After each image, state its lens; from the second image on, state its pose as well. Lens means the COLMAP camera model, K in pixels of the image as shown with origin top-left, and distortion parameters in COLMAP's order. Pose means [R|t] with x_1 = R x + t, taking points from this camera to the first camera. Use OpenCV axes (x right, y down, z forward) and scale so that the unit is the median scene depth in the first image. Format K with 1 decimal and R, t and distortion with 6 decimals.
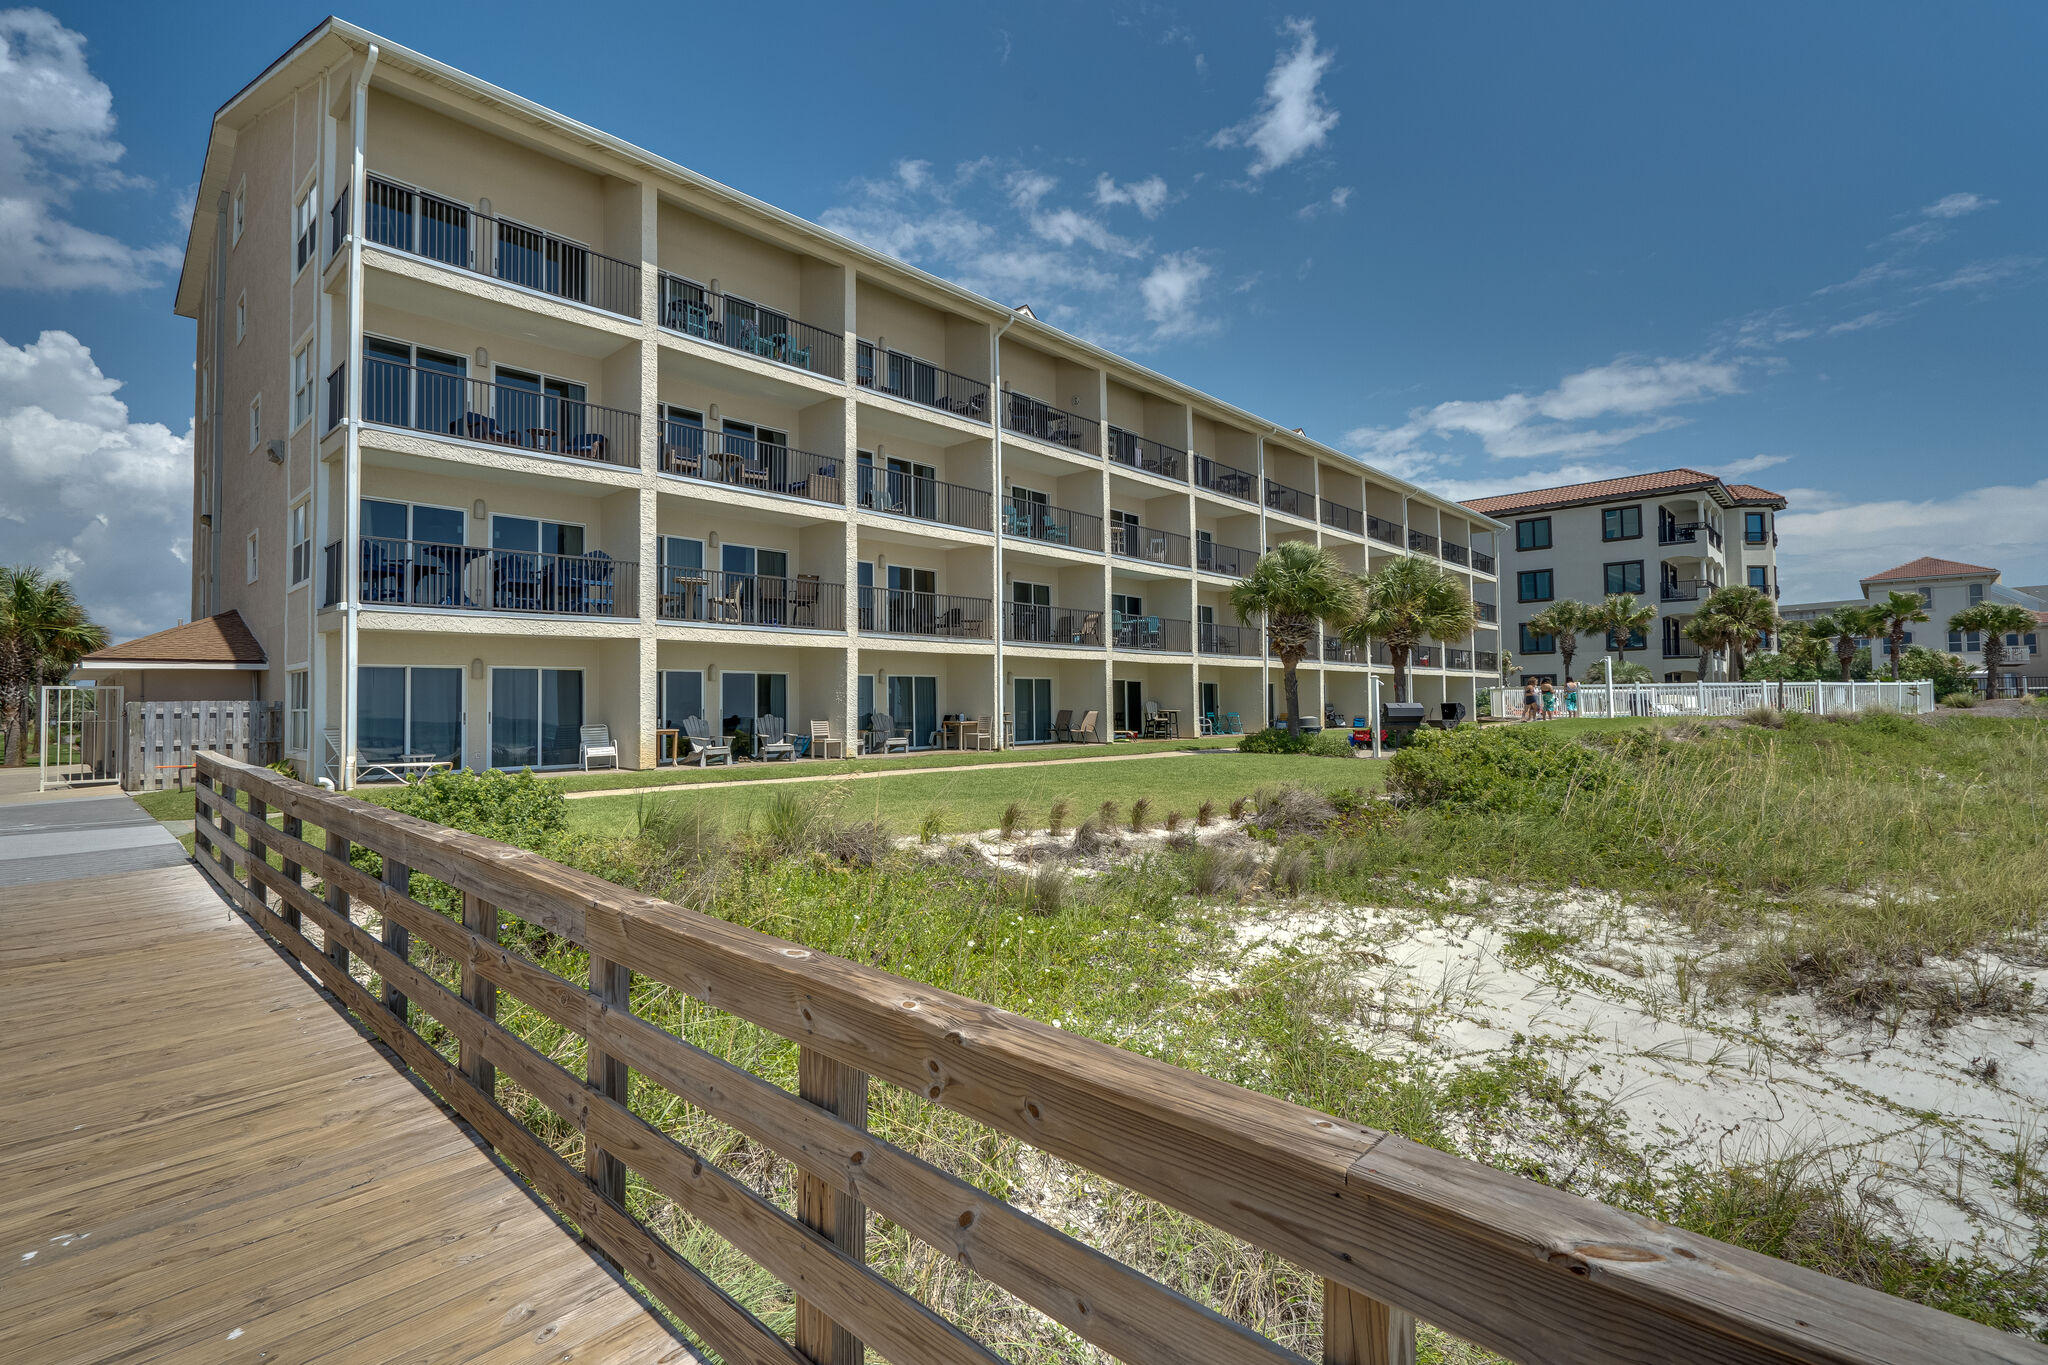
lens RADIAL K [[940.5, 0, 1024.0], [0, 940.5, 682.5], [0, 0, 1]] dist [0.000165, 0.000449]
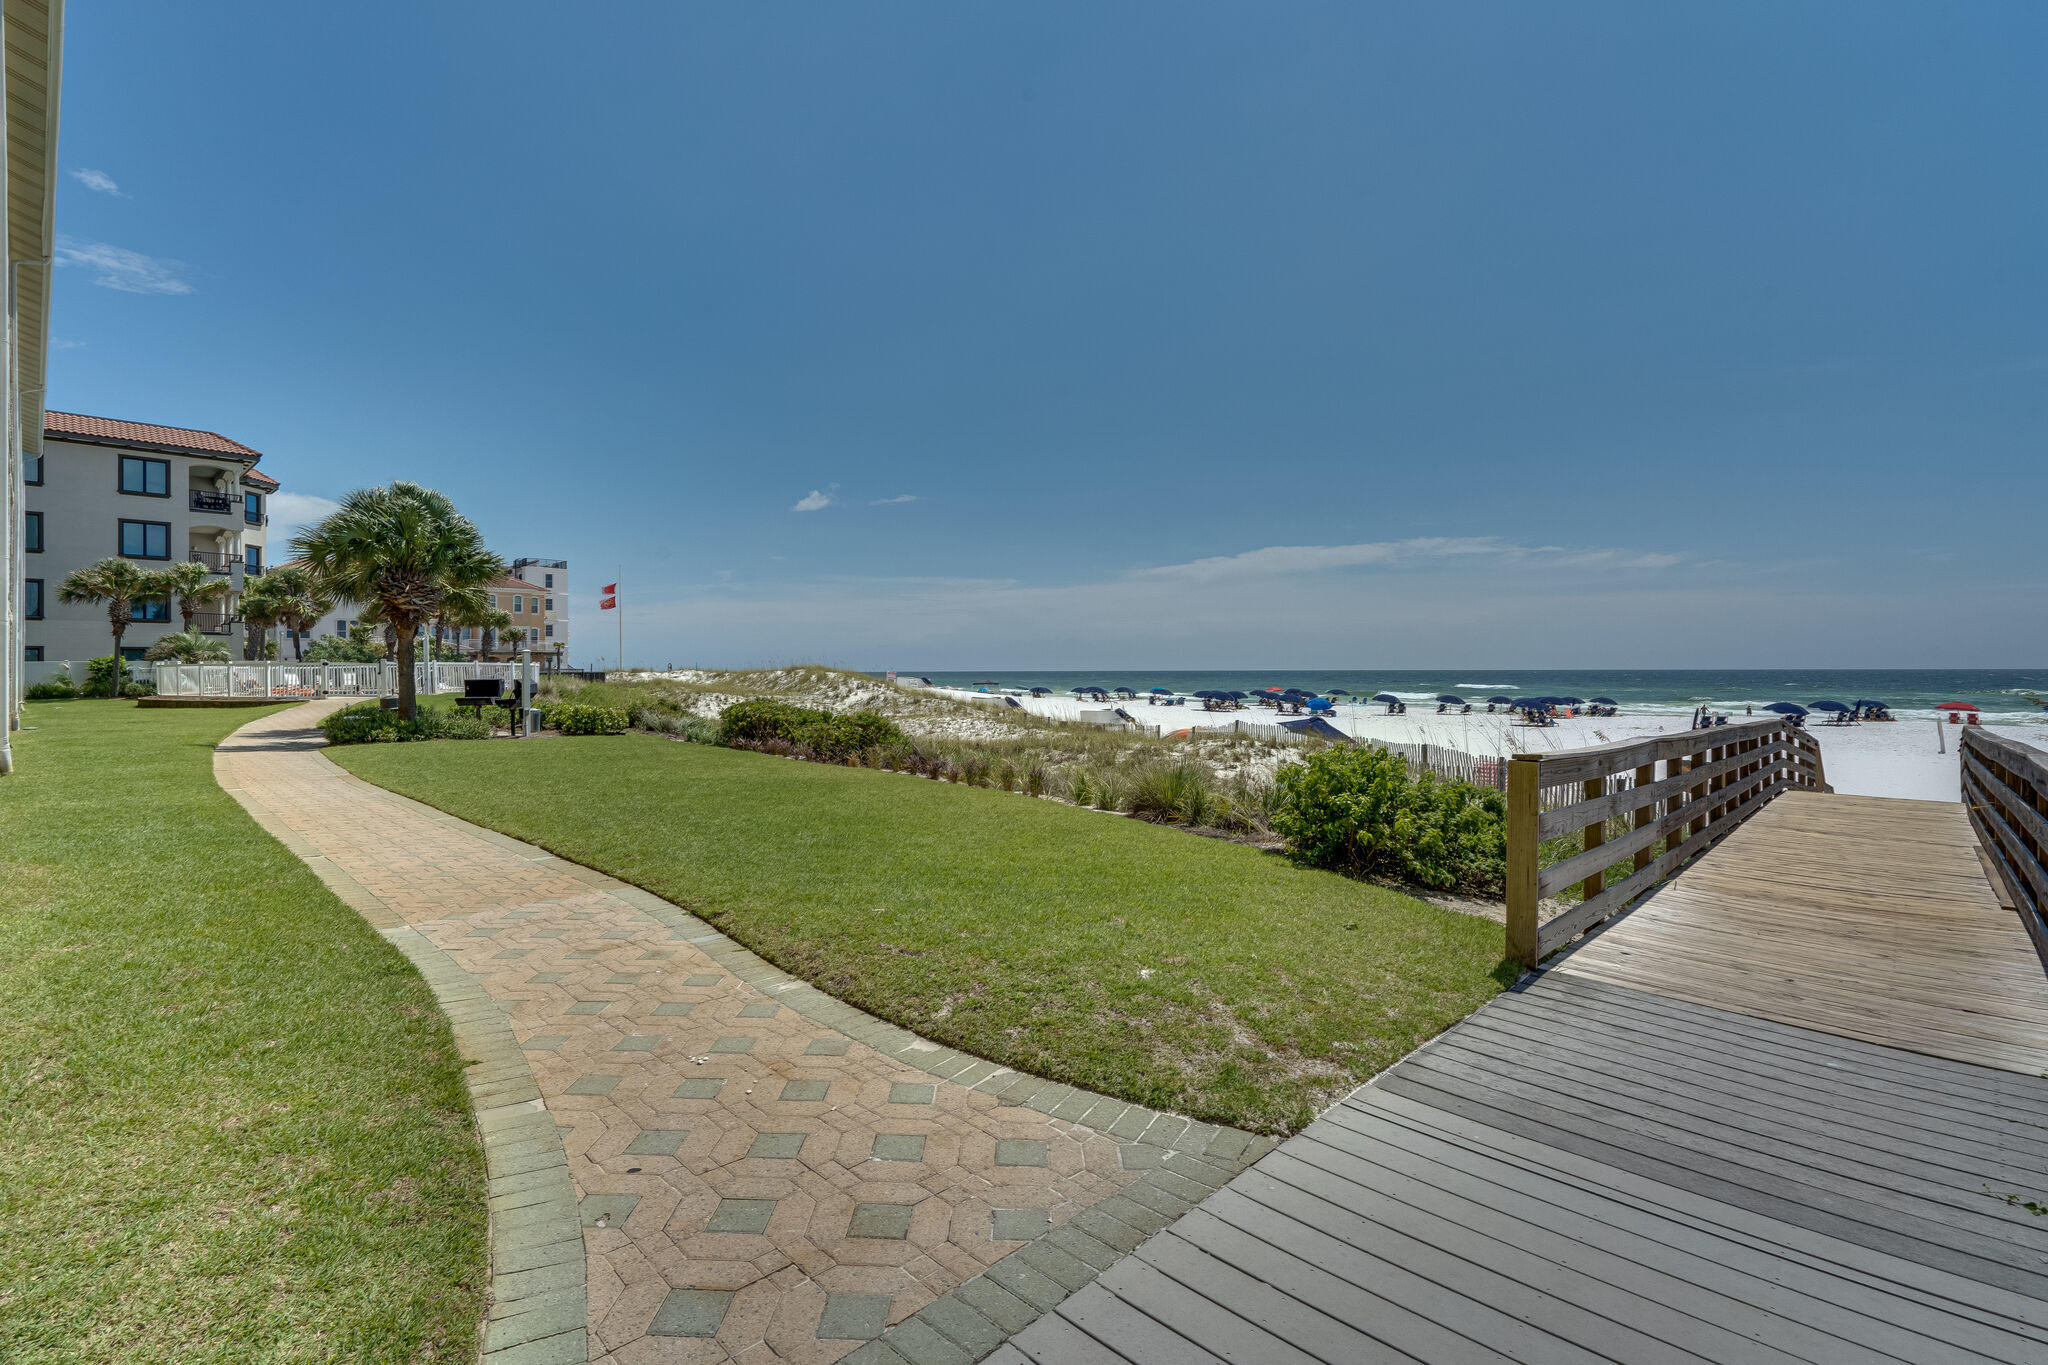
lens RADIAL K [[940.5, 0, 1024.0], [0, 940.5, 682.5], [0, 0, 1]] dist [0.000165, 0.000449]
pose [[0.021247, 0.000337, 0.999774, -0.216241], [-0.020204, 0.999796, 0.000092, 0.004563], [-0.999570, -0.020201, 0.021250, 0.167262]]
